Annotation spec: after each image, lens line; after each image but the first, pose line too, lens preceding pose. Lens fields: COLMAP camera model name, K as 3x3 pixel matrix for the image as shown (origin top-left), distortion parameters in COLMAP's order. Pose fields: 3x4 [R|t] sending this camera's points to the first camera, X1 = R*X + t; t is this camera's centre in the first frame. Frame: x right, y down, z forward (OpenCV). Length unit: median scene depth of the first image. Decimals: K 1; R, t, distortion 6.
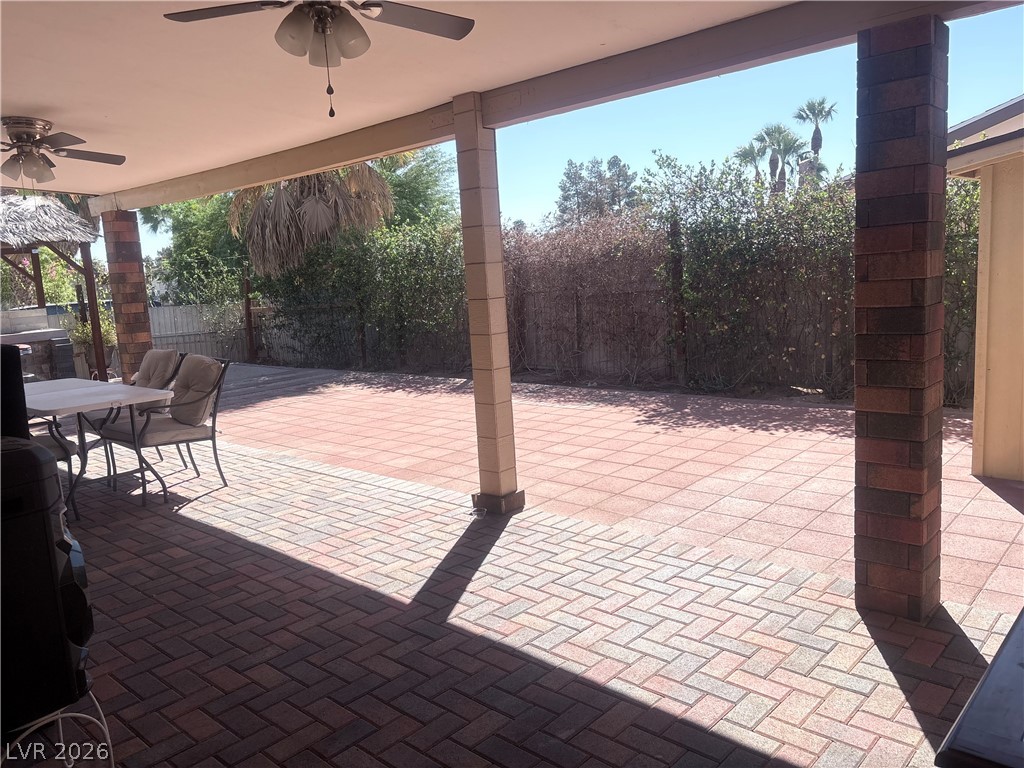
lens RADIAL K [[774.9, 0, 513.8], [0, 774.9, 389.5], [0, 0, 1]] dist [0.060036, -0.068474]
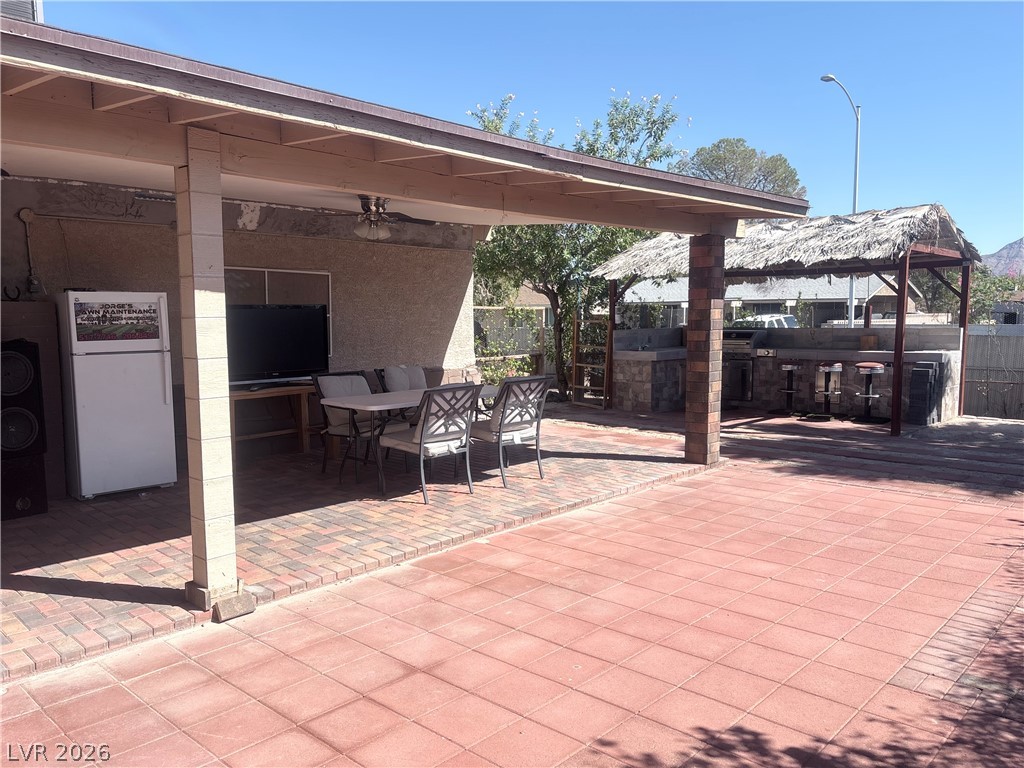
lens RADIAL K [[776.2, 0, 505.7], [0, 776.2, 385.9], [0, 0, 1]] dist [0.073289, -0.086418]
pose [[-0.027146, 0.151882, -0.988026, 0.285978], [-0.145246, 0.977302, 0.154225, -0.093228], [0.989023, 0.147694, -0.004470, 0.462304]]
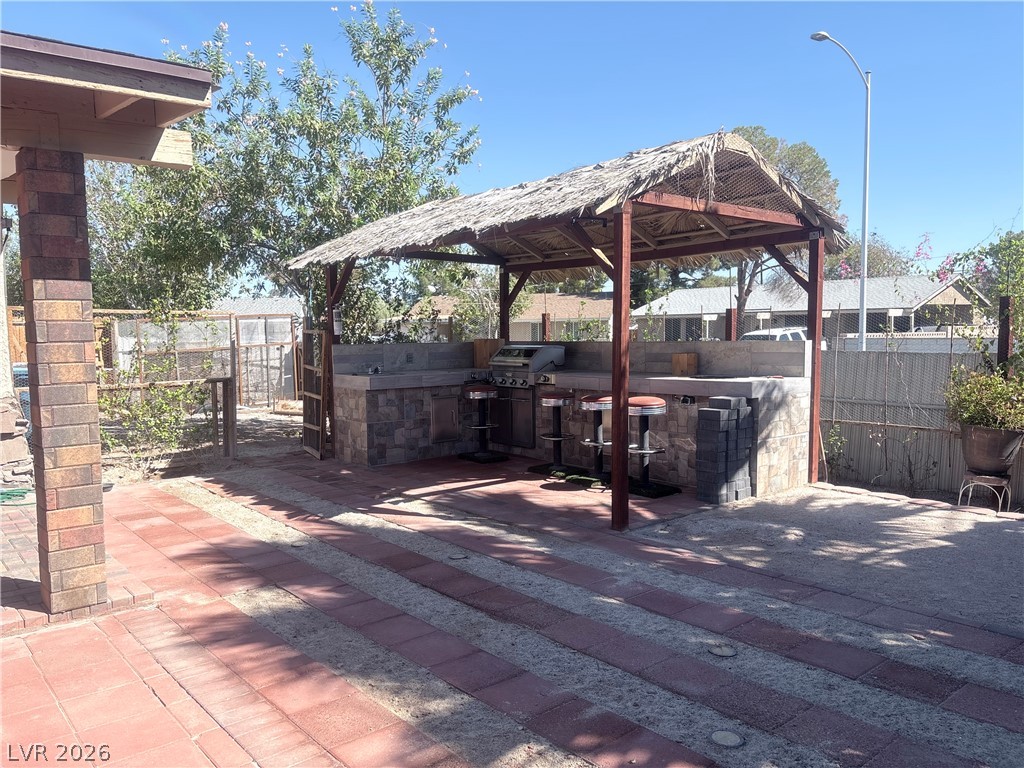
lens RADIAL K [[776.2, 0, 505.7], [0, 776.2, 385.9], [0, 0, 1]] dist [0.073289, -0.086418]
pose [[-0.140507, 0.130821, -0.981399, -0.027492], [-0.132125, 0.979889, 0.149536, -0.115587], [0.981224, 0.150679, -0.120397, 0.797072]]
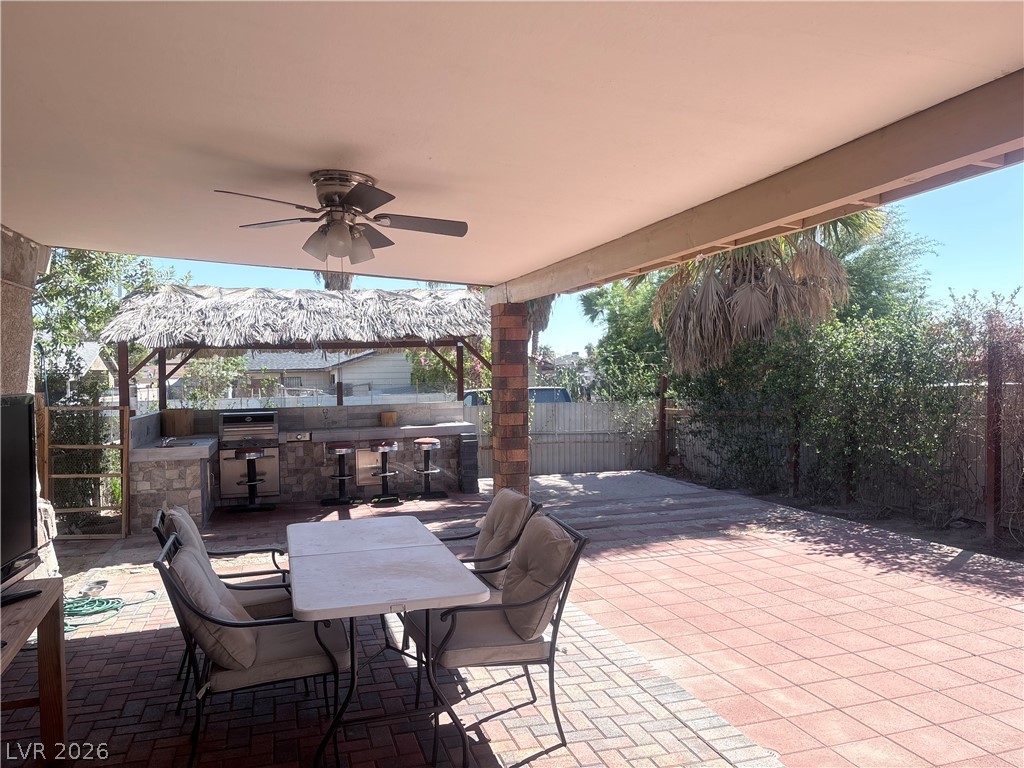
lens RADIAL K [[774.9, 0, 513.8], [0, 774.9, 389.5], [0, 0, 1]] dist [0.060036, -0.068474]
pose [[0.860342, 0.052396, -0.507017, -0.045397], [-0.108990, 0.990608, -0.082570, -0.040528], [0.497929, 0.126298, 0.857972, 0.179068]]
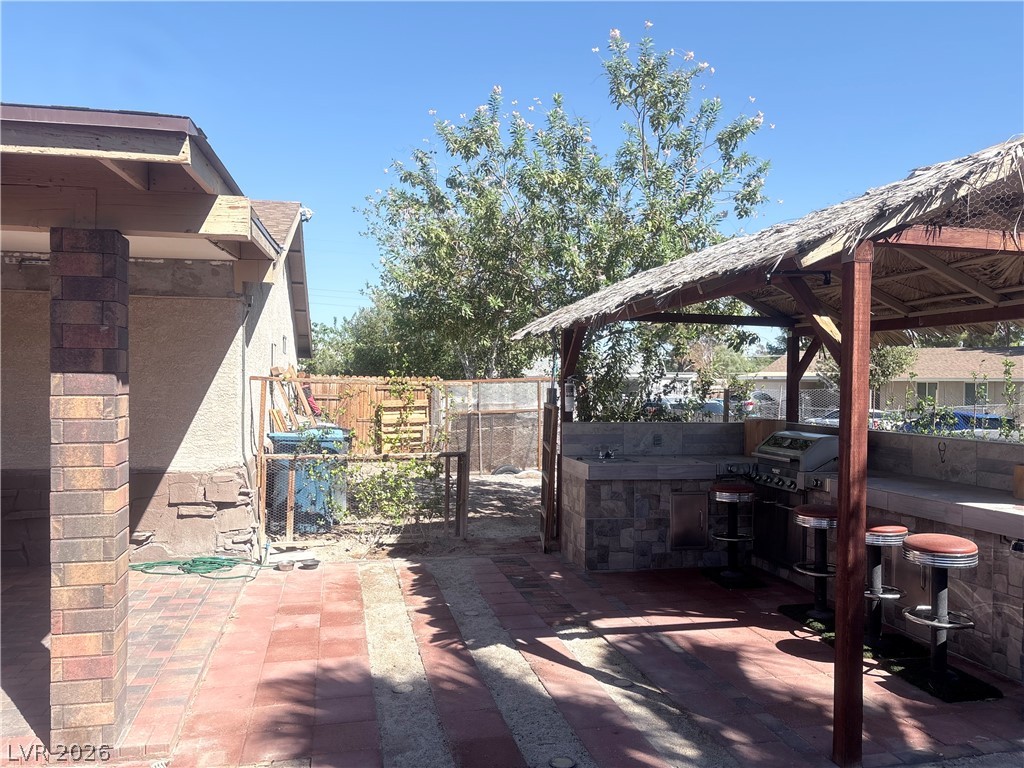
lens RADIAL K [[776.2, 0, 505.7], [0, 776.2, 385.9], [0, 0, 1]] dist [0.073289, -0.086418]
pose [[-0.571678, 0.055856, -0.818575, -0.159241], [-0.103413, 0.984819, 0.139421, -0.134183], [0.813935, 0.164355, -0.557223, 0.850070]]
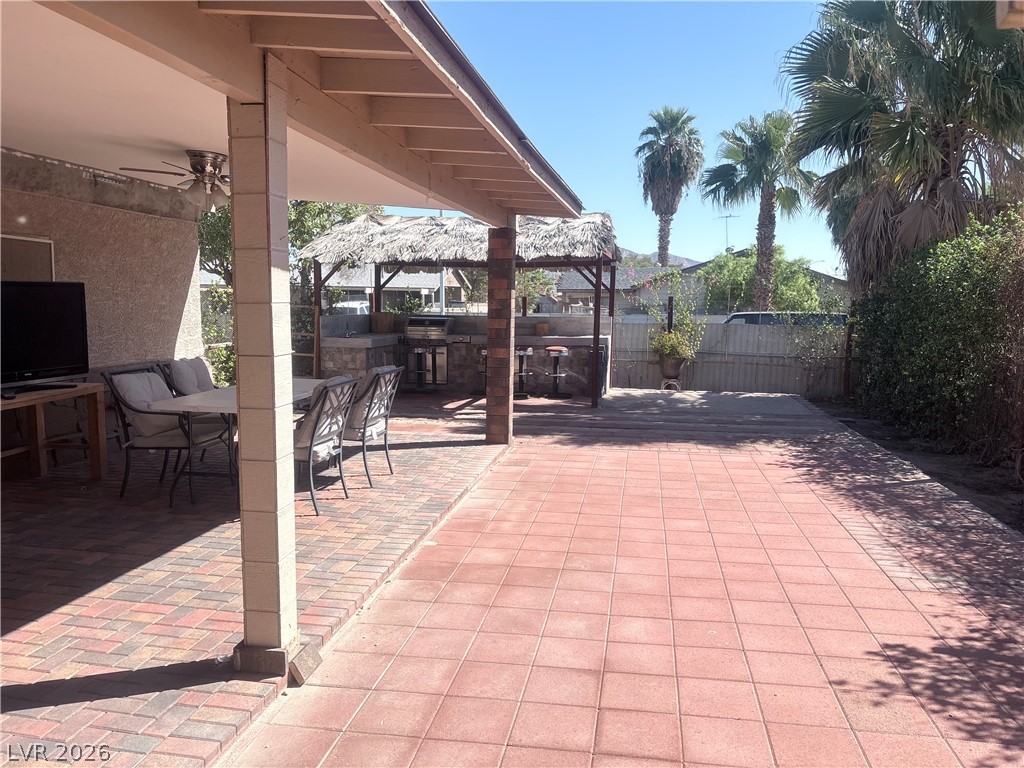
lens RADIAL K [[774.9, 0, 513.8], [0, 774.9, 389.5], [0, 0, 1]] dist [0.060036, -0.068474]
pose [[0.532299, 0.161803, -0.830950, 0.224537], [-0.172394, 0.981715, 0.080726, -0.061917], [0.828817, 0.100280, 0.550459, 0.279094]]
